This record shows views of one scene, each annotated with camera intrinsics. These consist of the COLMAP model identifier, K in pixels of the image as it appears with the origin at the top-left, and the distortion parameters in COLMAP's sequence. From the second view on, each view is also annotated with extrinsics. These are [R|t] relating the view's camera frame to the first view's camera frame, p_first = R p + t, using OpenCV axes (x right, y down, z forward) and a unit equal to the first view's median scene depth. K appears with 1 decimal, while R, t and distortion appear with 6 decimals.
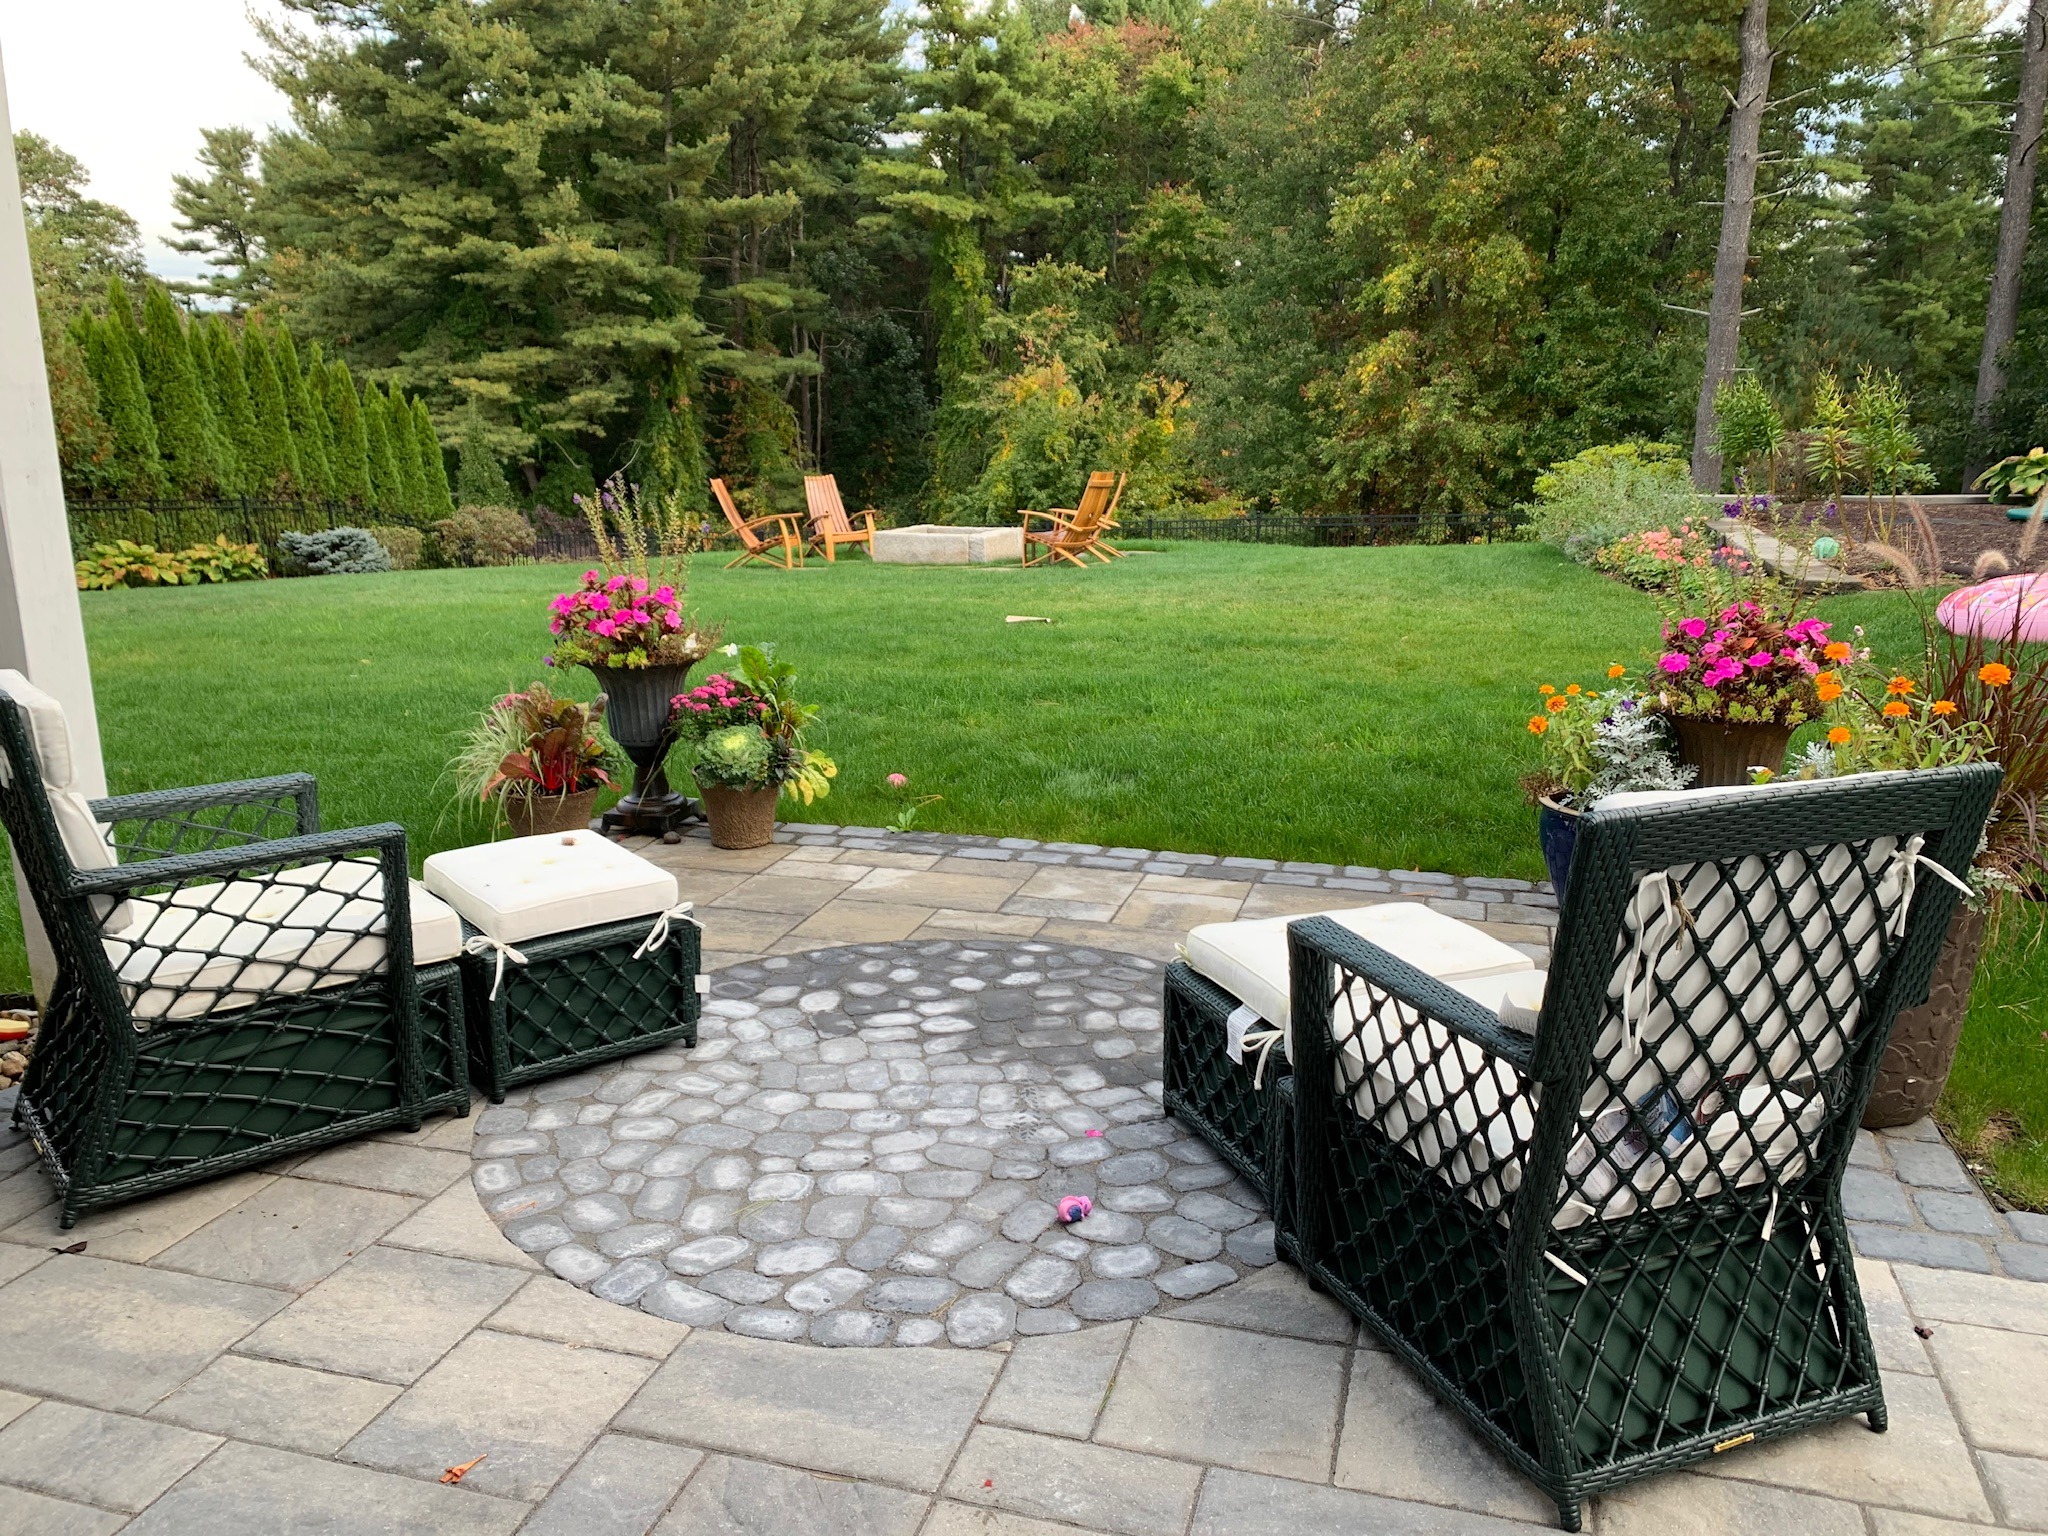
lens RADIAL K [[1564.5, 0, 1022.3], [0, 1564.5, 768.9], [0, 0, 1]] dist [0.010468, -0.013122]
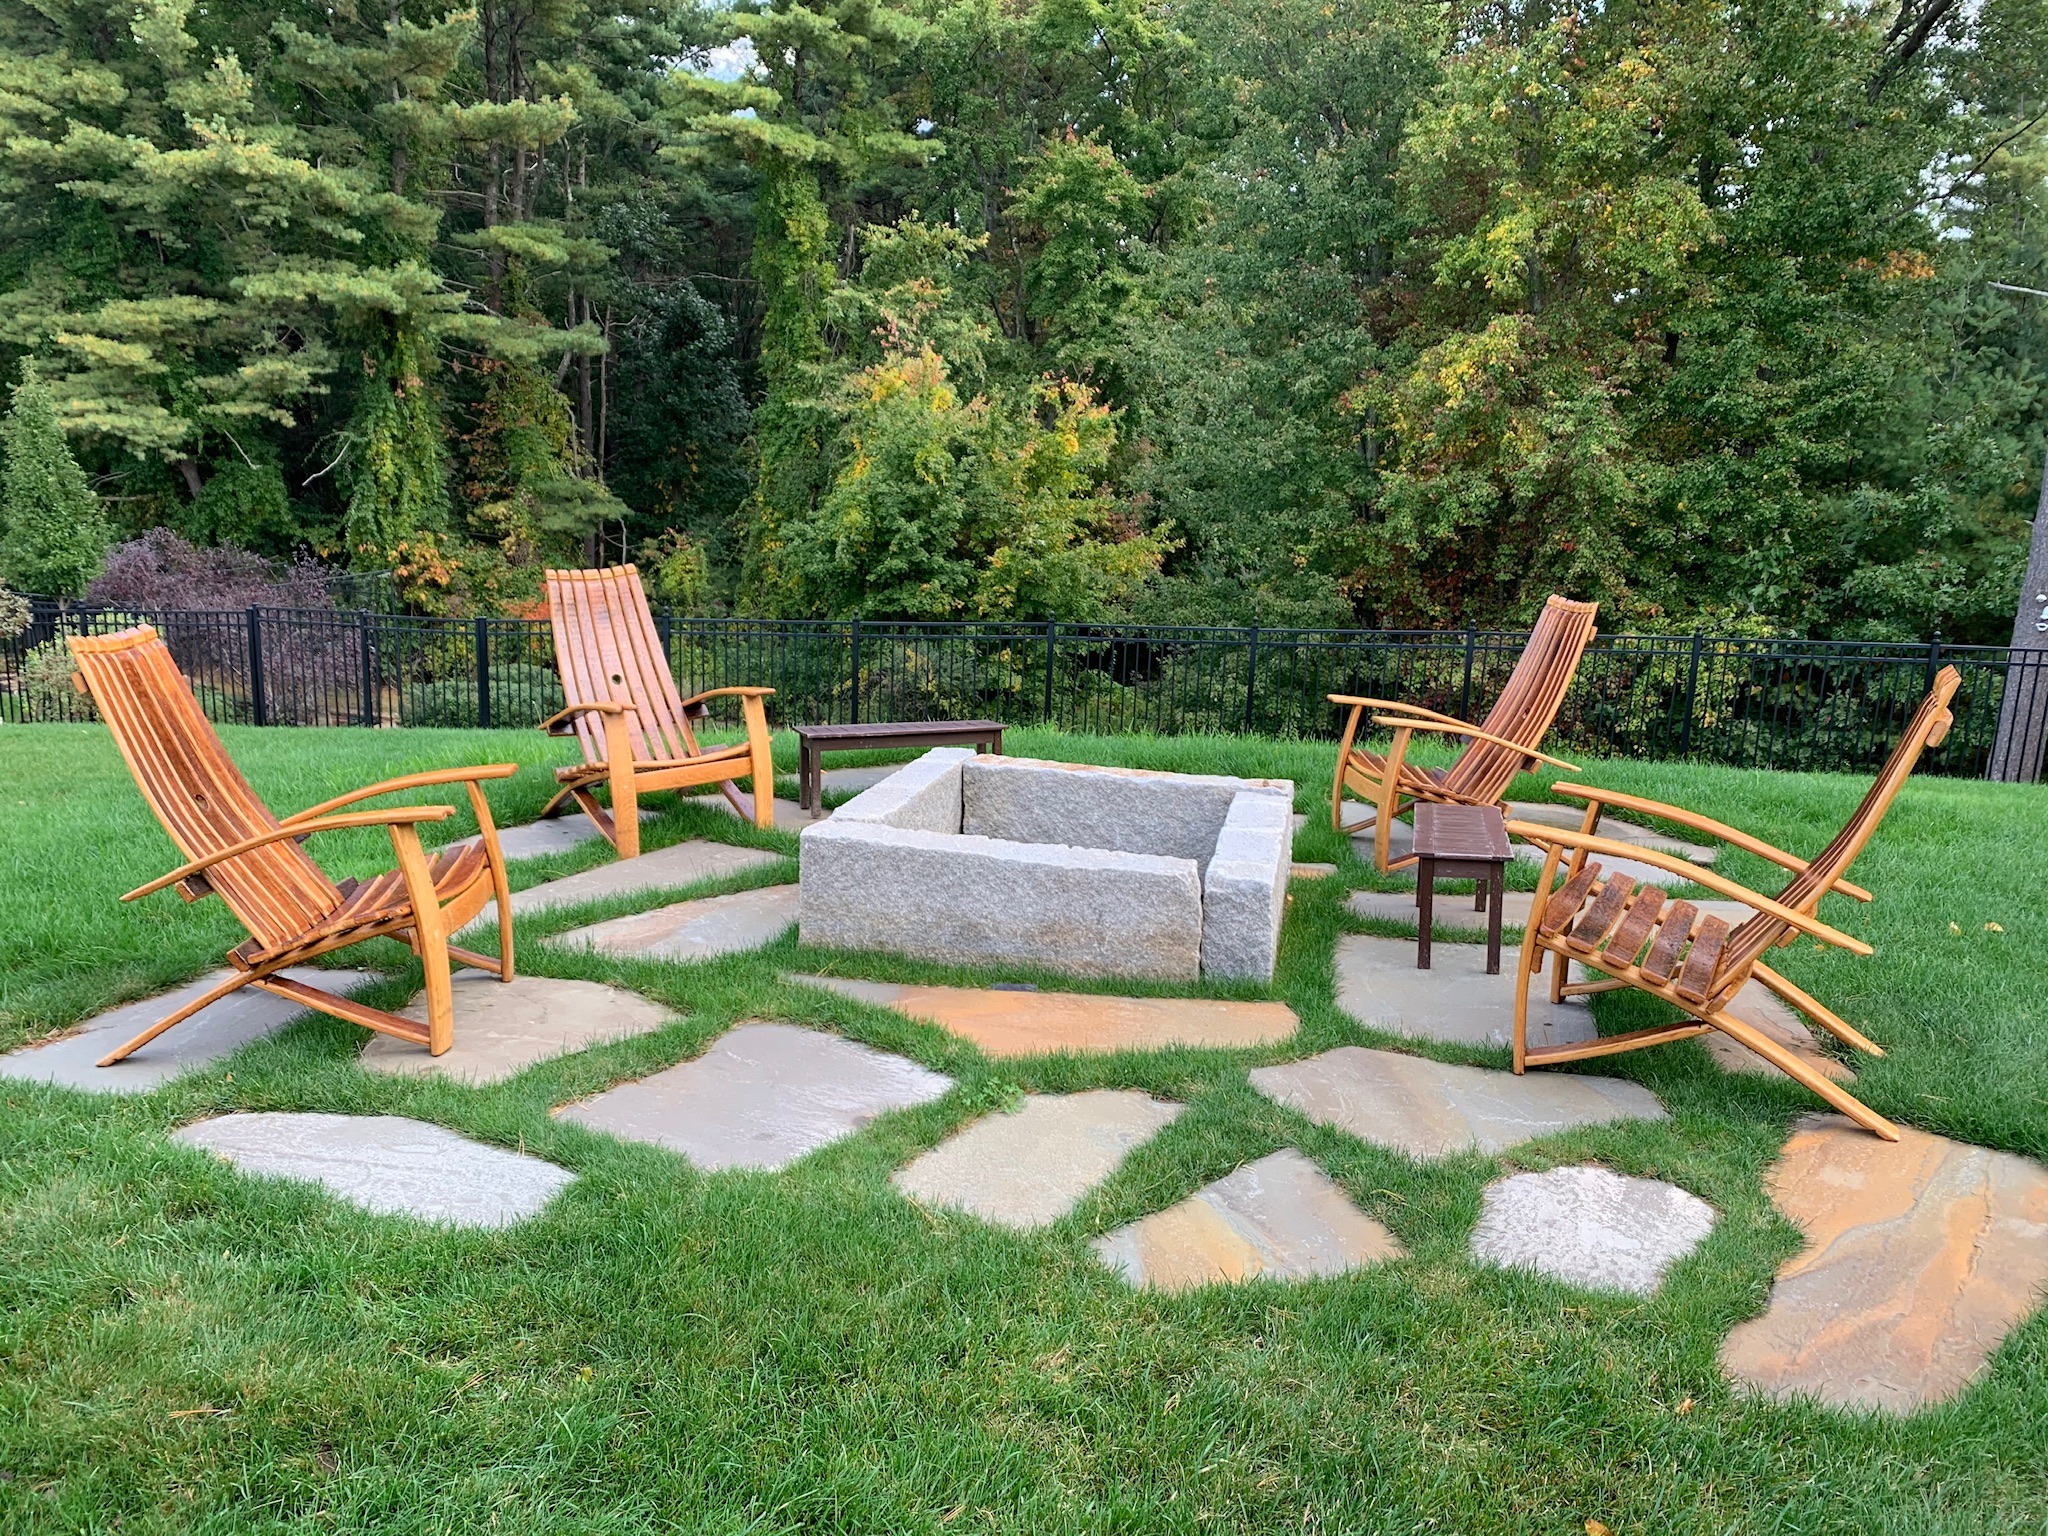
lens RADIAL K [[1564.5, 0, 1030.0], [0, 1564.5, 764.9], [0, 0, 1]] dist [0.010468, -0.013122]
pose [[0.990349, 0.010243, 0.138218, -0.031334], [-0.009037, 0.999915, -0.009354, -0.054072], [-0.138302, 0.008015, 0.990358, 0.247392]]
